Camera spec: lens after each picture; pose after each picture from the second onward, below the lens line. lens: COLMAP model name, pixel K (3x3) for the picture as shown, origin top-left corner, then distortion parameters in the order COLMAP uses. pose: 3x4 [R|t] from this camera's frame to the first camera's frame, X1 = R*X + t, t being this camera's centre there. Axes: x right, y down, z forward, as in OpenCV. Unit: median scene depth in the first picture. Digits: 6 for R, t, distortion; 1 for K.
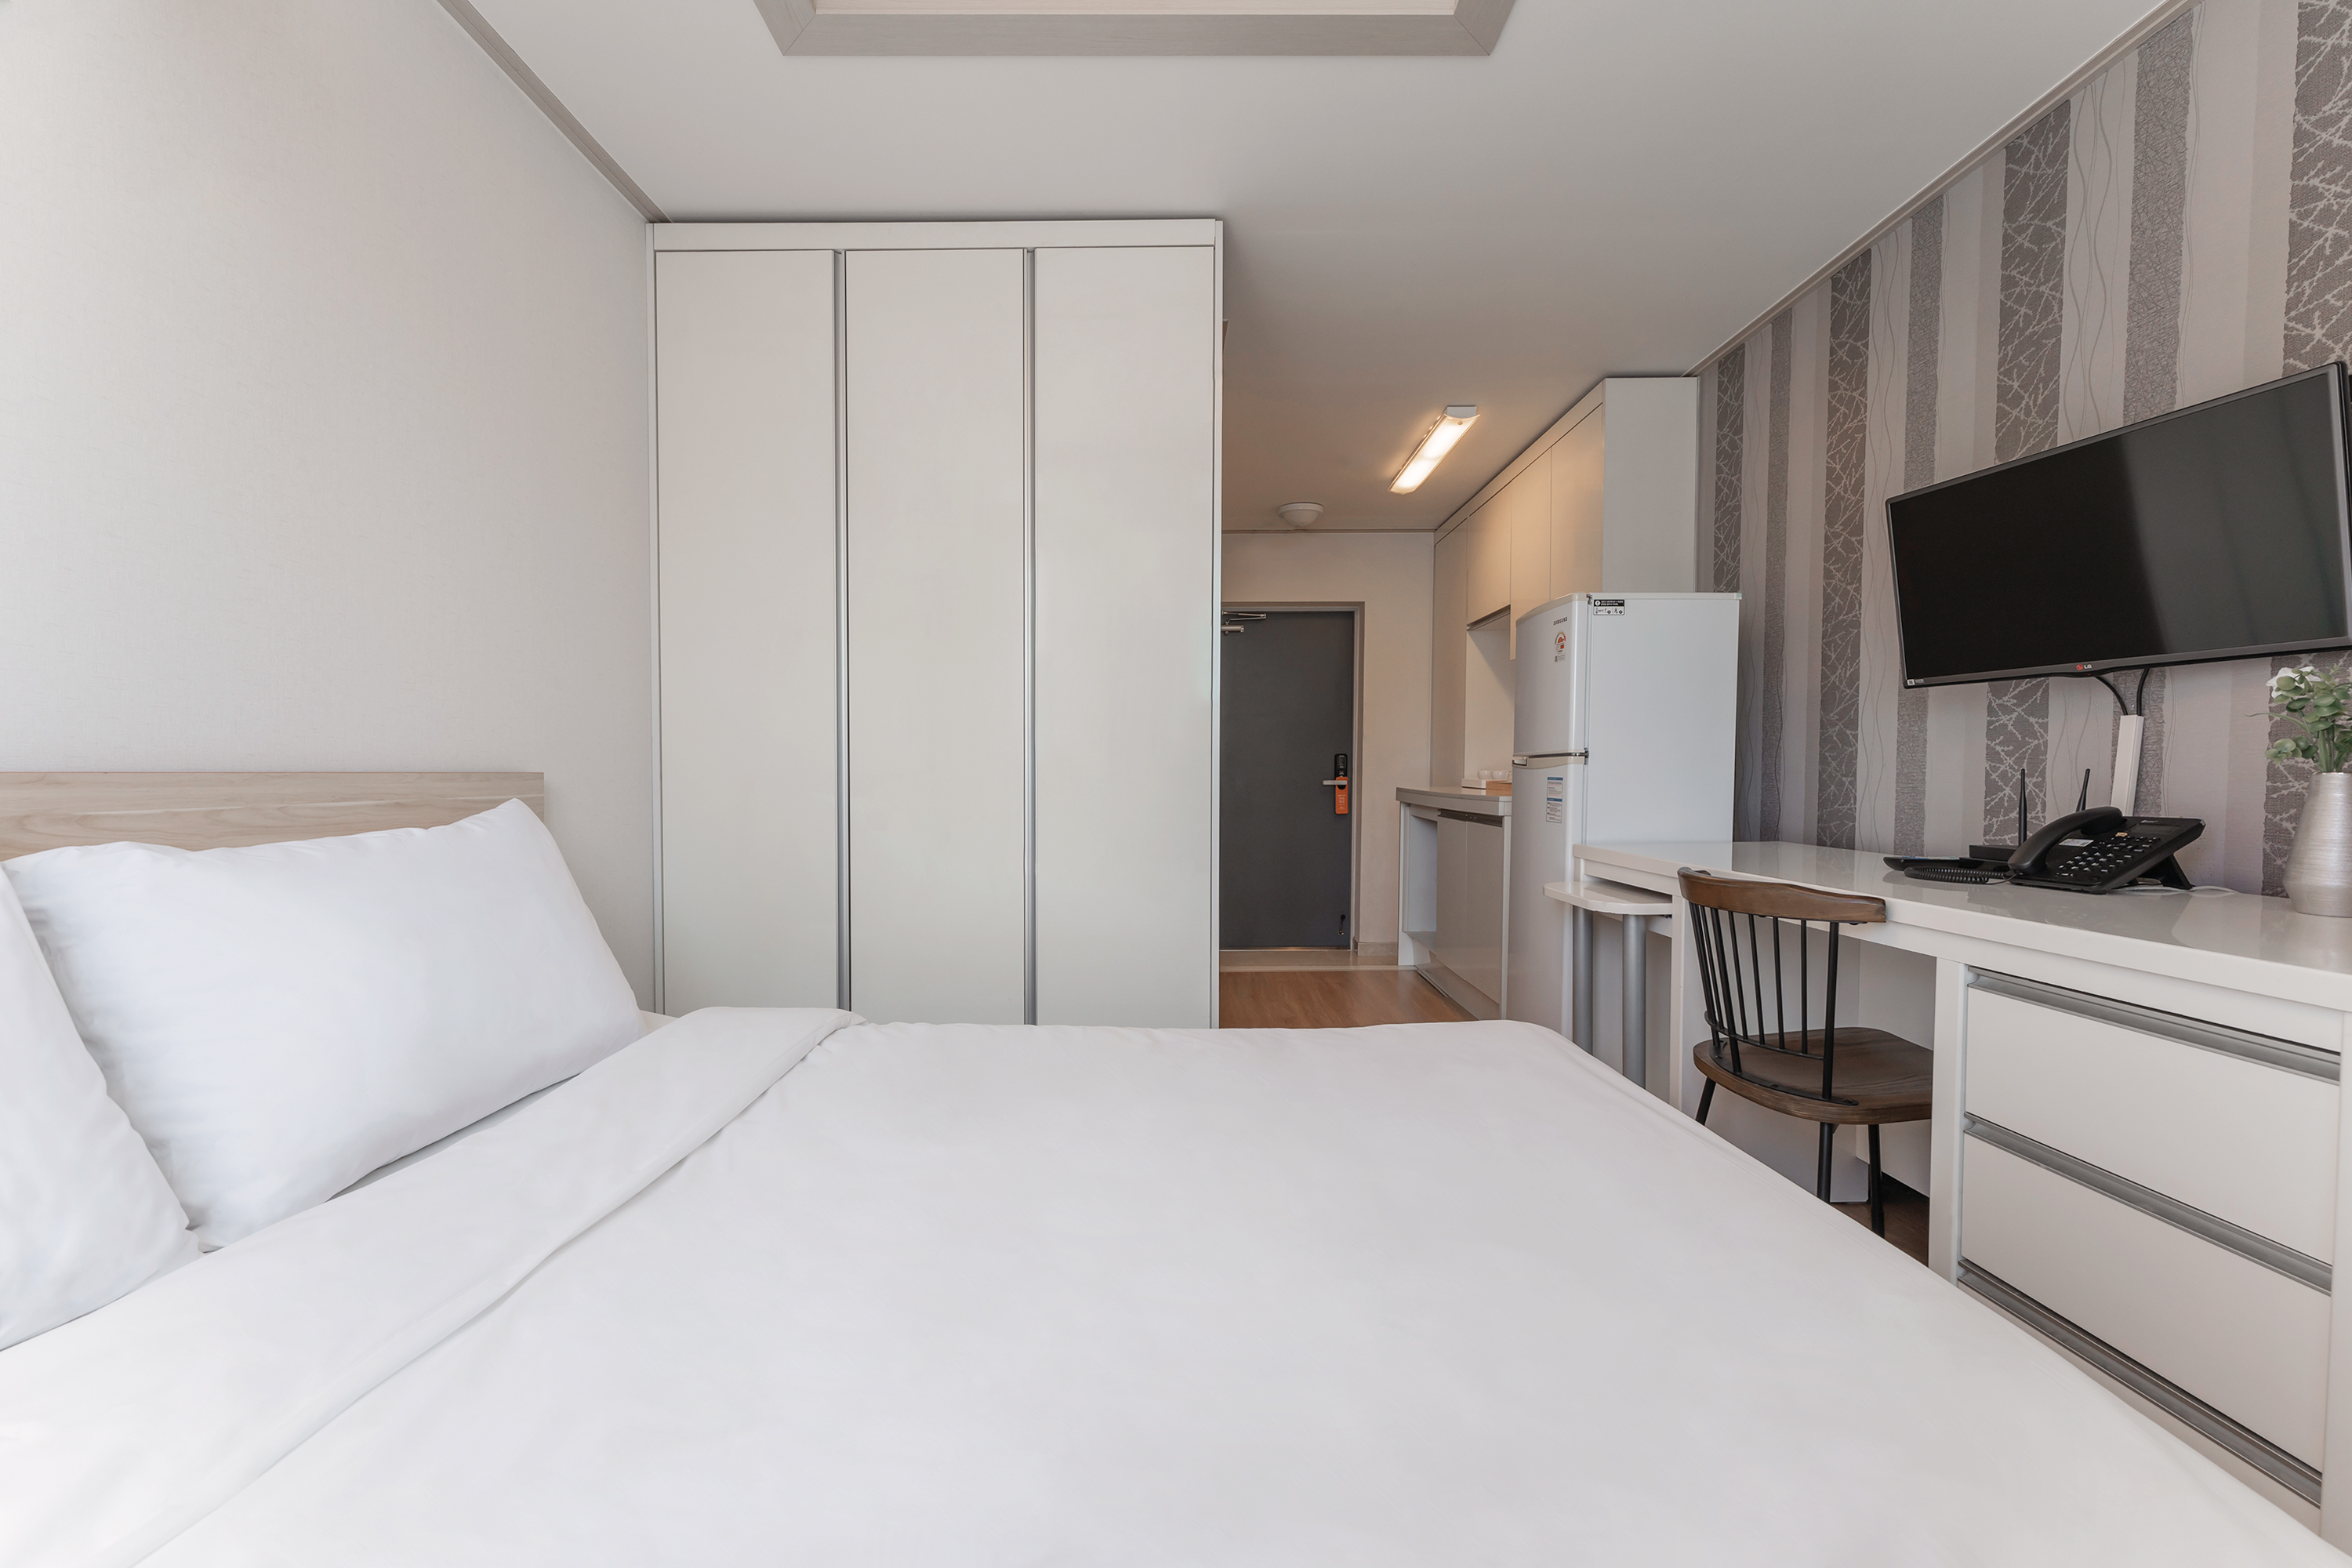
lens RADIAL K [[928.9, 0, 1159.9], [0, 928.9, 794.3], [0, 0, 1]] dist [0.000159, -0.000624]
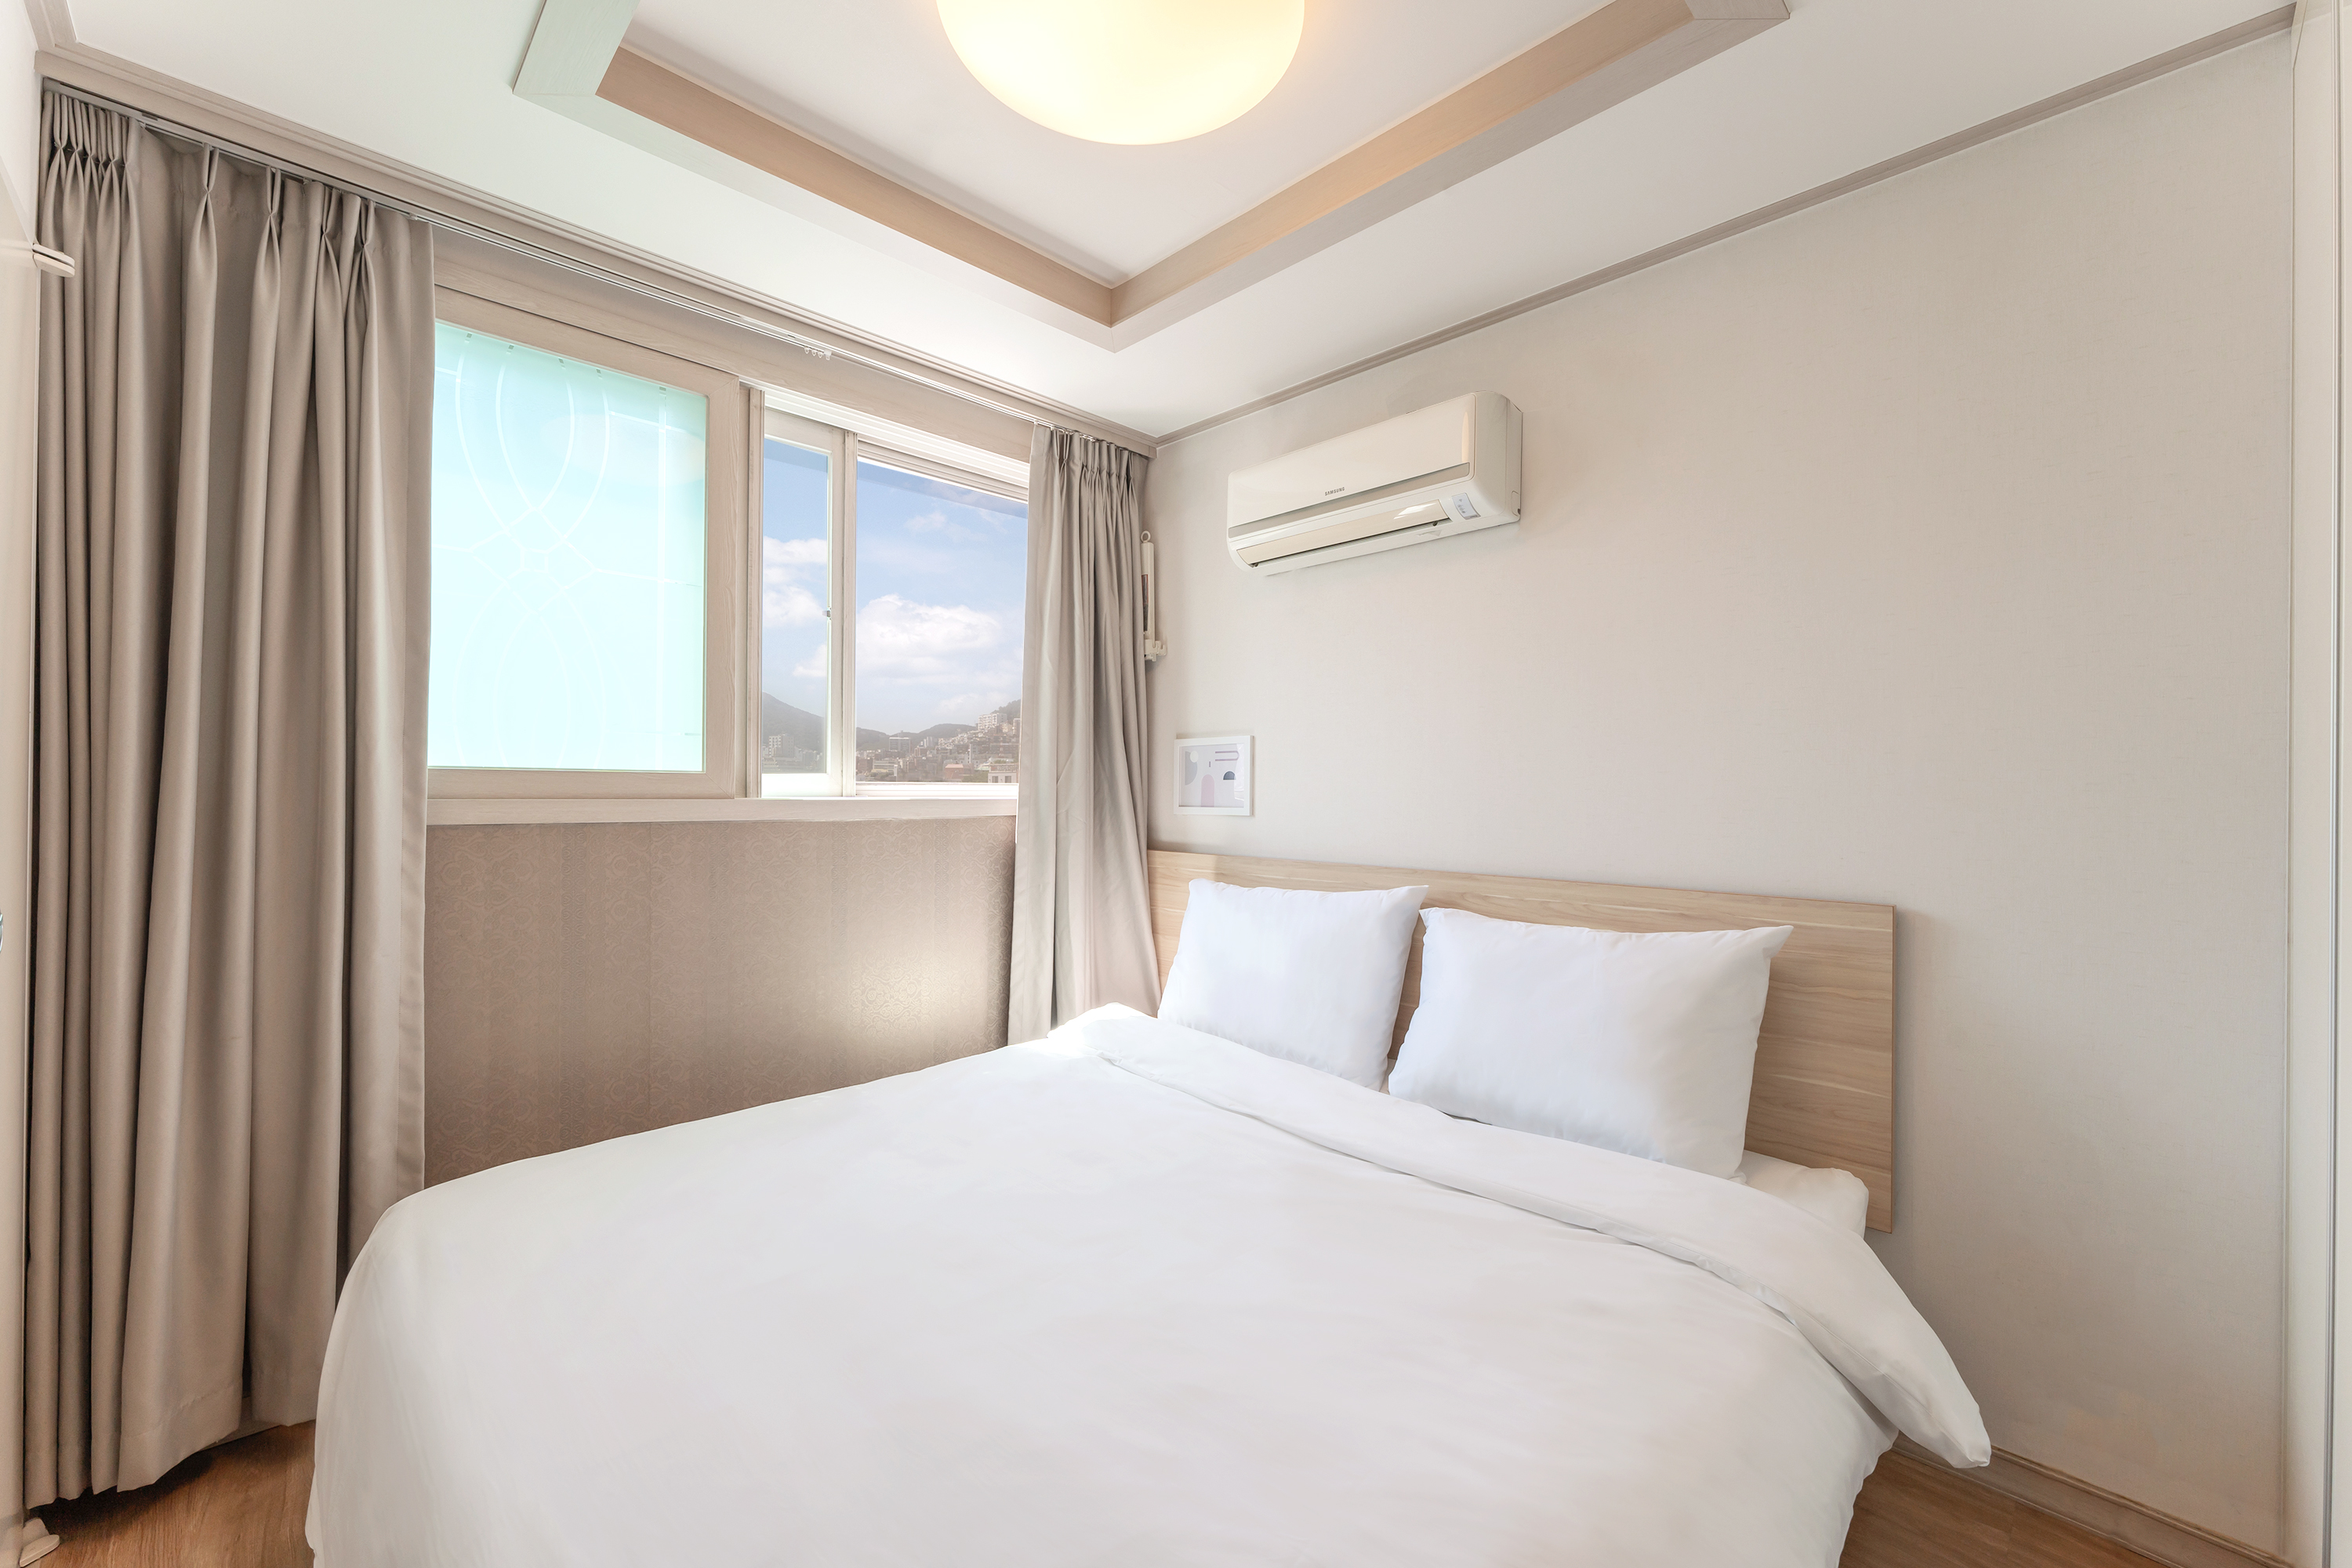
lens RADIAL K [[928.9, 0, 1185.6], [0, 928.9, 771.2], [0, 0, 1]] dist [0.000159, -0.000624]
pose [[-0.695238, -0.017777, -0.718559, 0.339225], [-0.021999, 0.999752, -0.003448, -0.095121], [0.718443, 0.013411, -0.695457, 0.790262]]
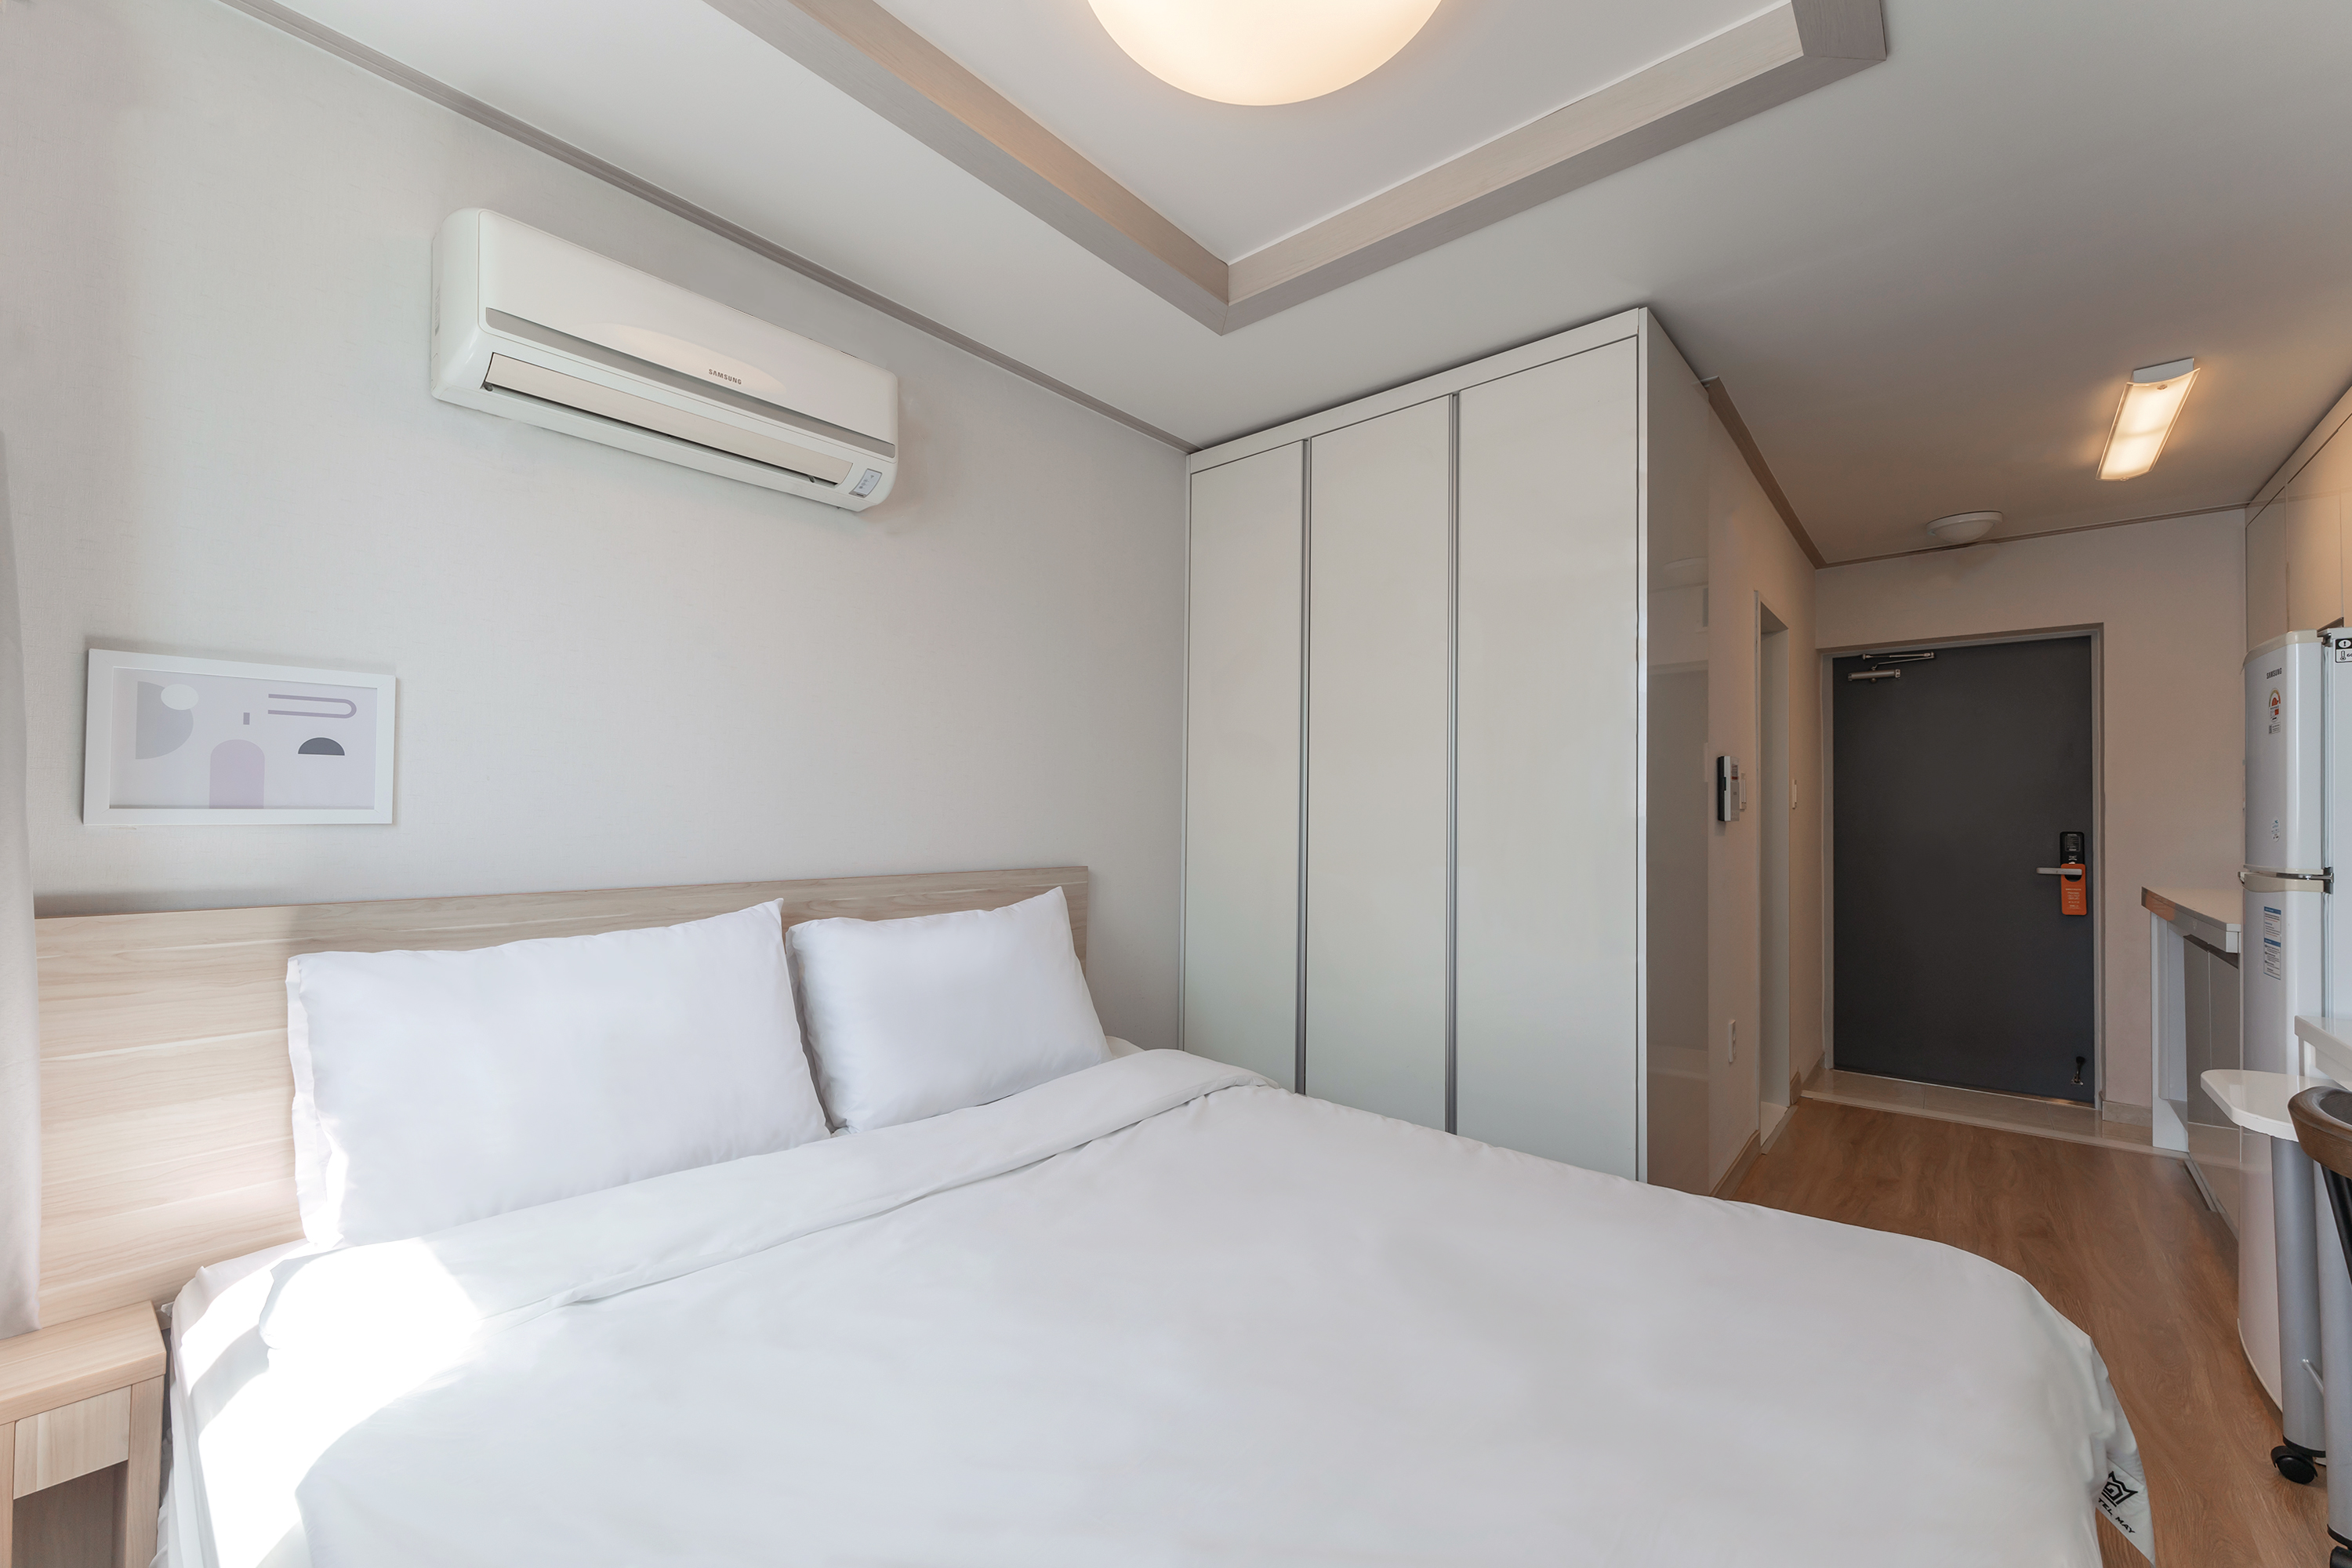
lens RADIAL K [[928.9, 0, 1180.6], [0, 928.9, 781.6], [0, 0, 1]] dist [0.000159, -0.000624]
pose [[0.761554, -0.015901, -0.647907, 0.270180], [-0.023286, 0.998382, -0.051873, -0.057363], [0.647683, 0.054591, 0.759952, -0.012013]]
